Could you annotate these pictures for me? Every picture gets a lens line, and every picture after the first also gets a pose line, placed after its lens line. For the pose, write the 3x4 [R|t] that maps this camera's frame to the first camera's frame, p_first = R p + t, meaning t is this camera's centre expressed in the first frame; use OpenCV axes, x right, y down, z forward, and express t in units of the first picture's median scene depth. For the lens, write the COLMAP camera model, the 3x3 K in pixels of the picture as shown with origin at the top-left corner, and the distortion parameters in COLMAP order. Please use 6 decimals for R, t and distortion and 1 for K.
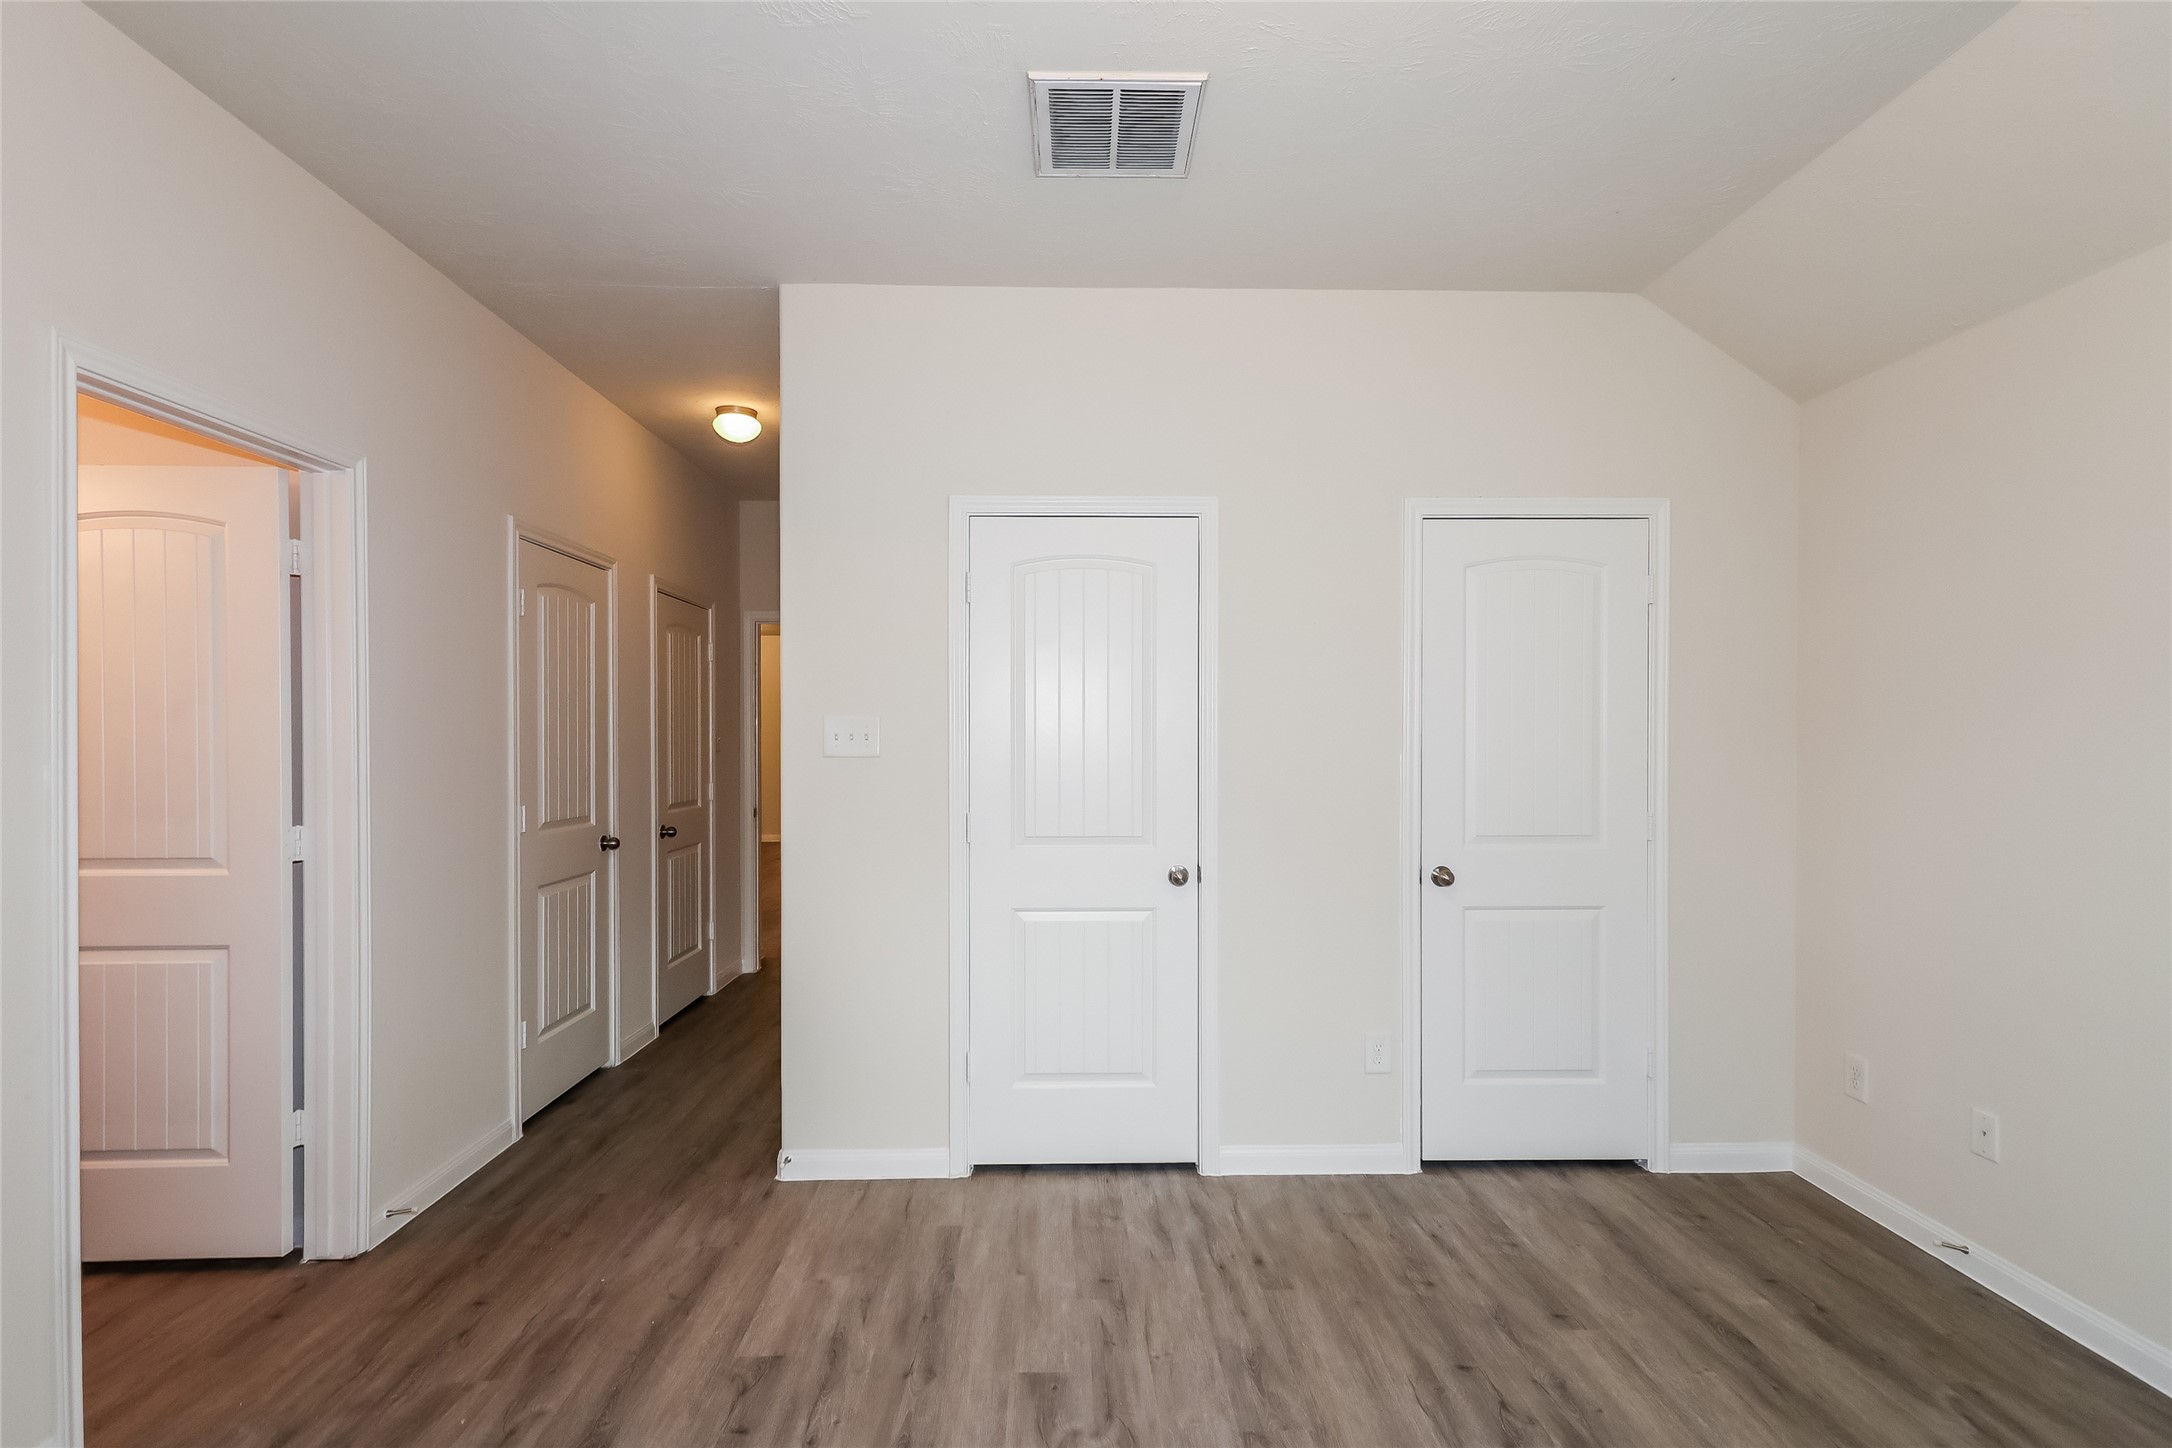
lens RADIAL K [[1029.6, 0, 1086.0], [0, 1029.6, 724.0], [0, 0, 1]] dist [0.001252, 0.000136]
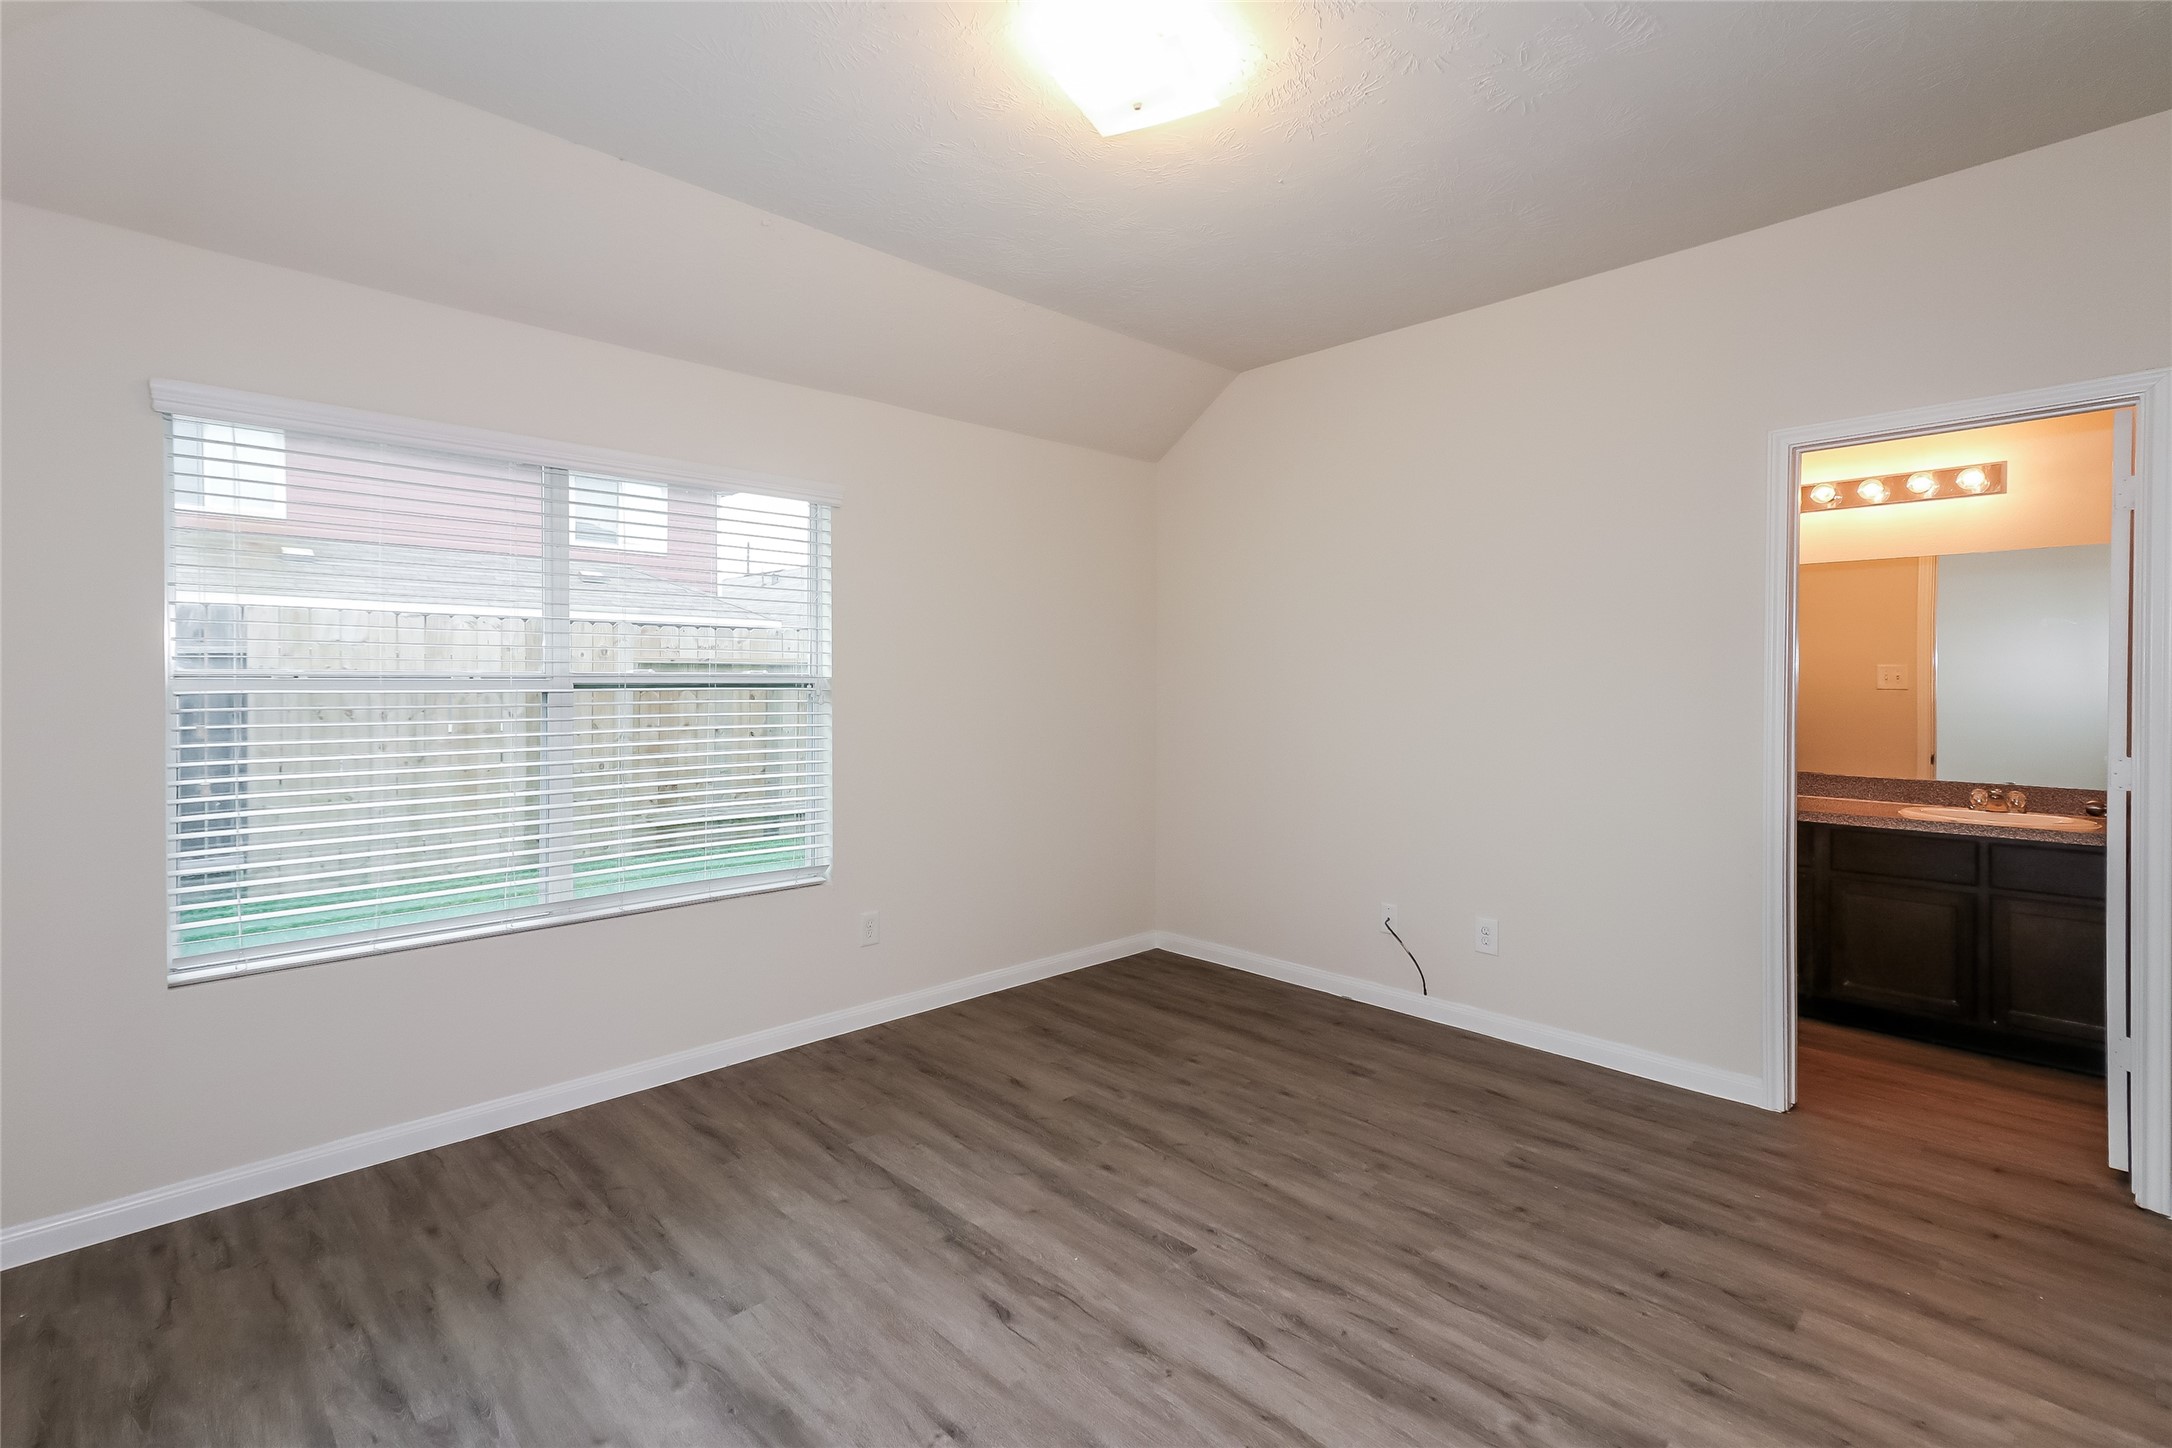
lens RADIAL K [[1029.6, 0, 1086.0], [0, 1029.6, 724.0], [0, 0, 1]] dist [0.001252, 0.000136]
pose [[-0.755290, 0.032741, -0.654573, 0.789541], [0.012705, 0.999295, 0.035324, 0.015539], [0.655268, 0.018363, -0.755173, 1.269905]]
